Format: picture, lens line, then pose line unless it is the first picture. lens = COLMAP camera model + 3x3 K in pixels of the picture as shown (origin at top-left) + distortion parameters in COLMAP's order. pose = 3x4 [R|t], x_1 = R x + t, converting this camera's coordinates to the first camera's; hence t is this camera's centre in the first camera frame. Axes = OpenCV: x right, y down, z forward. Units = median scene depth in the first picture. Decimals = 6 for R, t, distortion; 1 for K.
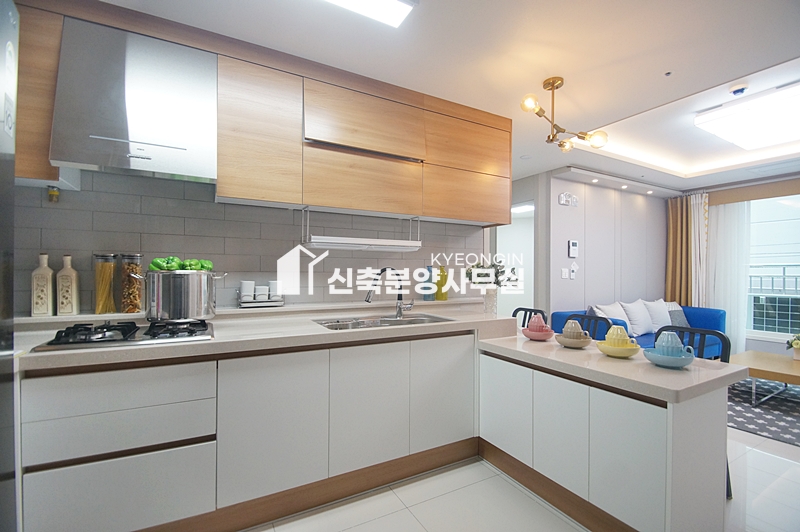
lens RADIAL K [[353.2, 0, 400.7], [0, 353.2, 271.6], [0, 0, 1]] dist [-0.007040, -0.004073]
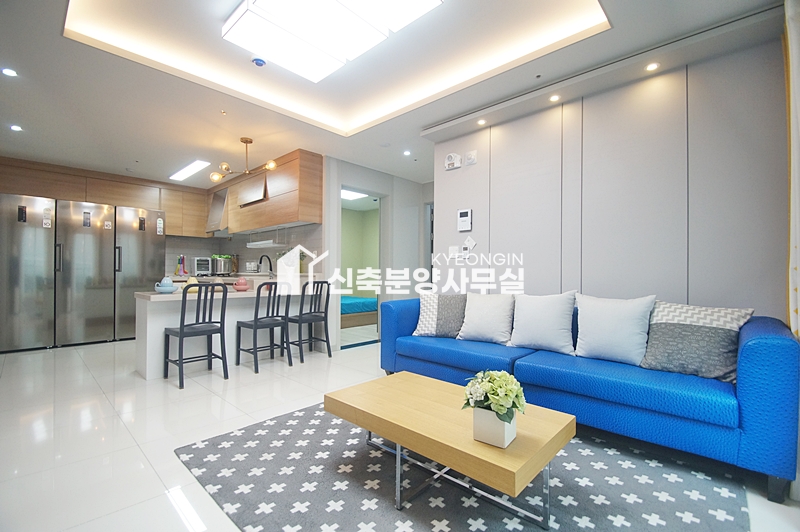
lens RADIAL K [[353.2, 0, 402.7], [0, 353.2, 270.5], [0, 0, 1]] dist [-0.007040, -0.004073]
pose [[0.318614, -0.013522, -0.947788, 2.104404], [-0.003131, 0.999878, -0.015318, 0.106248], [0.947879, 0.007848, 0.318532, 1.088976]]
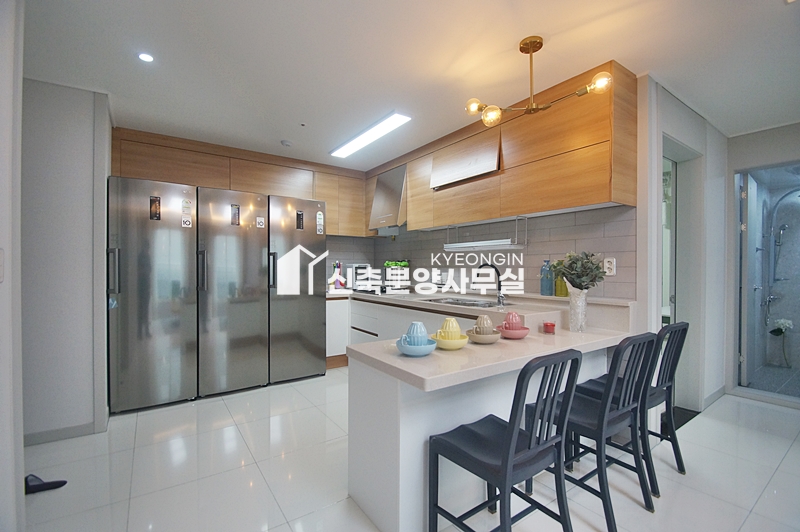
lens RADIAL K [[353.2, 0, 409.9], [0, 353.2, 270.6], [0, 0, 1]] dist [-0.007040, -0.004073]
pose [[0.110900, 0.000424, -0.993831, 1.163353], [-0.002668, 0.999996, 0.000129, 0.015032], [0.993828, 0.002638, 0.110901, 0.581052]]
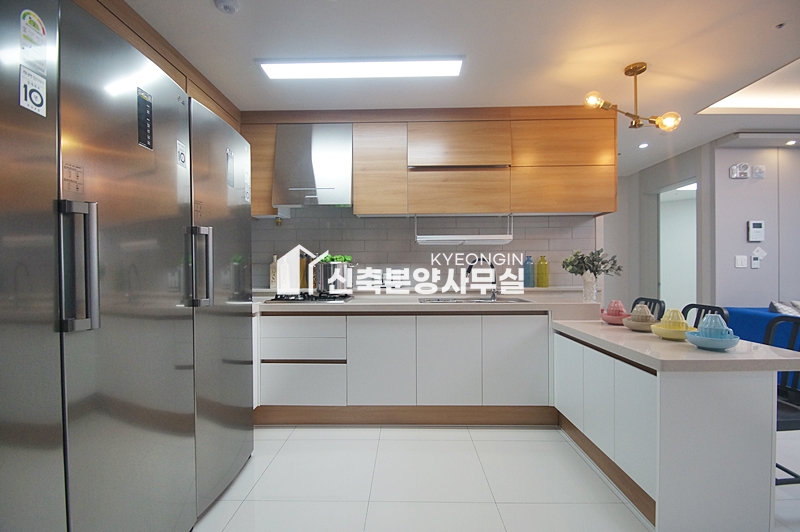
lens RADIAL K [[353.2, 0, 396.0], [0, 353.2, 271.4], [0, 0, 1]] dist [-0.007040, -0.004073]
pose [[0.862358, -0.007201, -0.506247, 0.320725], [0.011519, 0.999919, 0.005398, 0.023901], [0.506167, -0.010486, 0.862372, -0.190692]]
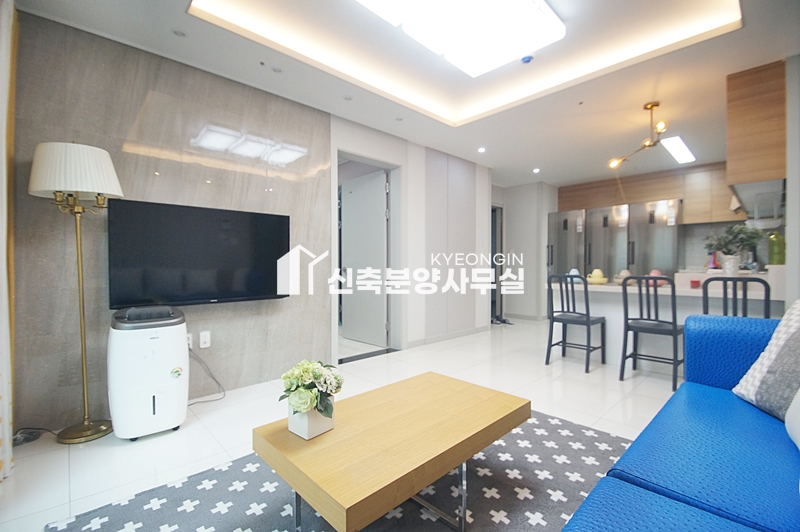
lens RADIAL K [[353.2, 0, 402.8], [0, 353.2, 269.9], [0, 0, 1]] dist [-0.007040, -0.004073]
pose [[-0.966189, -0.002171, -0.257826, 1.629524], [-0.005285, 0.999921, 0.011384, 0.104307], [0.257781, 0.012362, -0.966124, 1.955871]]
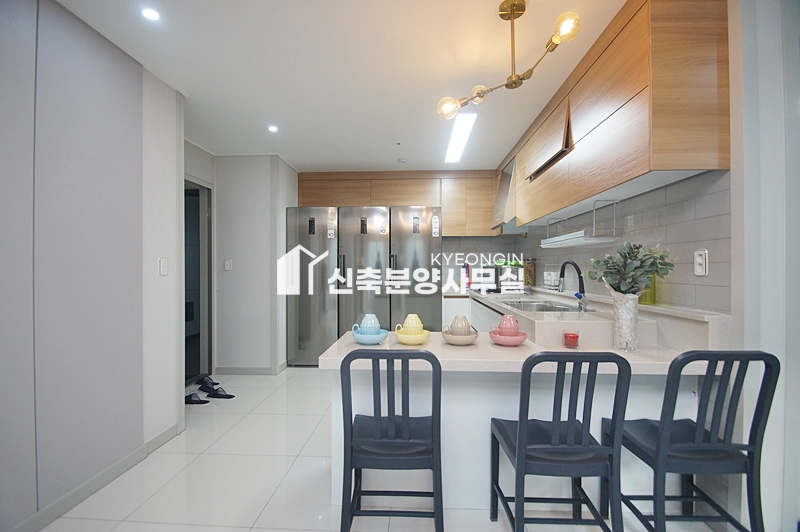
lens RADIAL K [[353.2, 0, 401.5], [0, 353.2, 269.8], [0, 0, 1]] dist [-0.007040, -0.004073]
pose [[-0.519337, -0.001442, -0.854568, 1.108785], [-0.000703, 0.999999, -0.001260, 0.018231], [0.854569, -0.000054, -0.519337, 1.099986]]
